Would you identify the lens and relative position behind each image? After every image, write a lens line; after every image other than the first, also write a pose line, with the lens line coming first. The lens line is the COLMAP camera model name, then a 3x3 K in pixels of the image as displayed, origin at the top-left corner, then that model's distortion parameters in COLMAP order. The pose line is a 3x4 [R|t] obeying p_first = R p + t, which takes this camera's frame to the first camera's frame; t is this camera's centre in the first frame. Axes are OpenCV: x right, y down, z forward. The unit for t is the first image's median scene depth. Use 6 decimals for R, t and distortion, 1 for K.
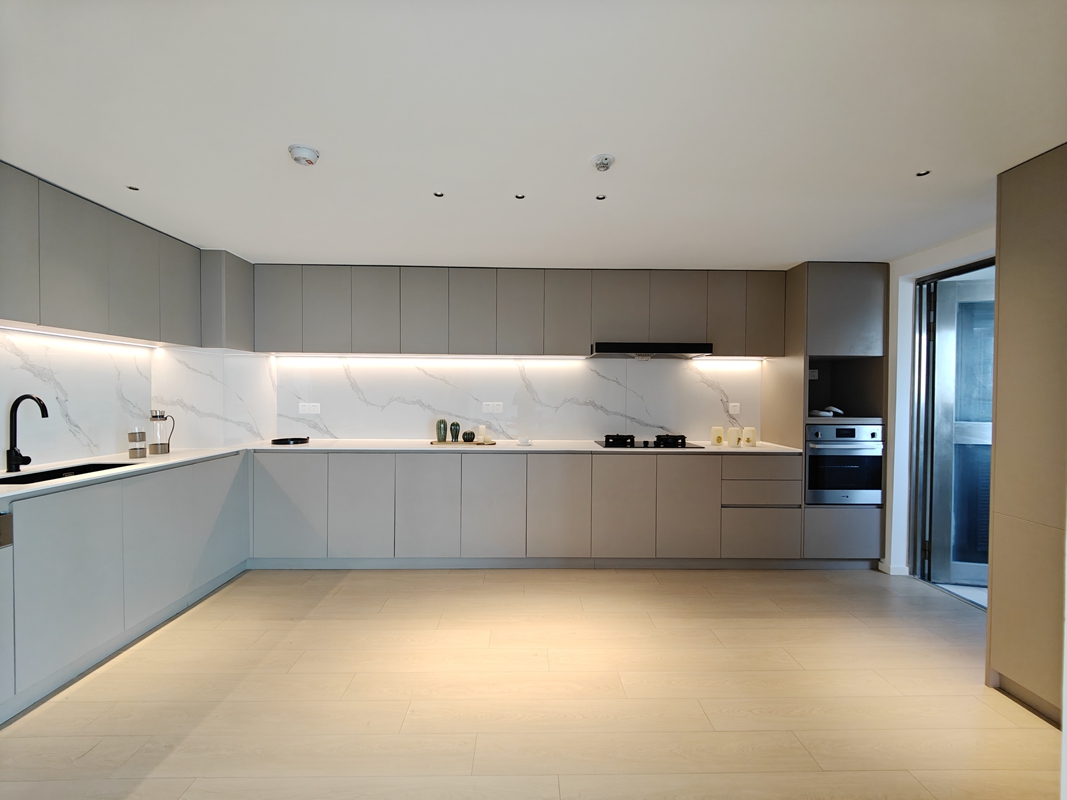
lens RADIAL K [[466.2, 0, 534.9], [0, 466.2, 399.3], [0, 0, 1]] dist [-0.004411, 0.000211]
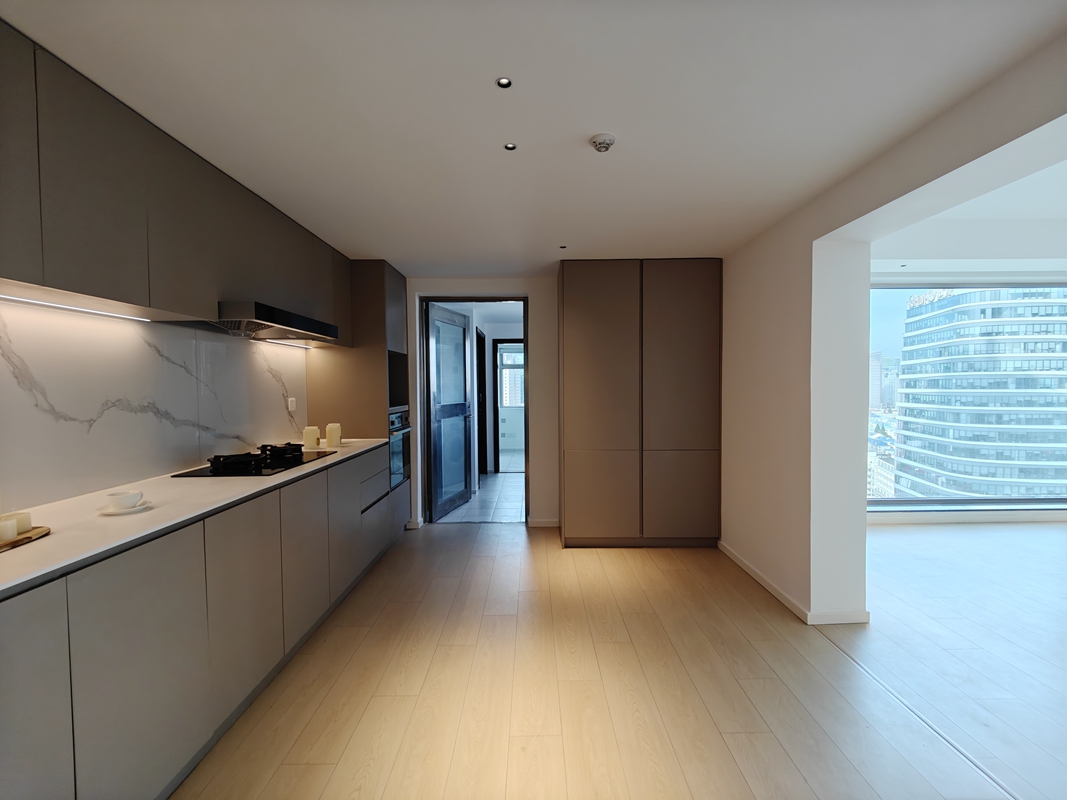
lens RADIAL K [[466.2, 0, 537.0], [0, 466.2, 398.4], [0, 0, 1]] dist [-0.004411, 0.000211]
pose [[-0.013684, -0.035201, 0.999287, -0.408094], [0.022933, 0.999106, 0.035509, -0.010315], [-0.999643, 0.023403, -0.012864, 0.572750]]
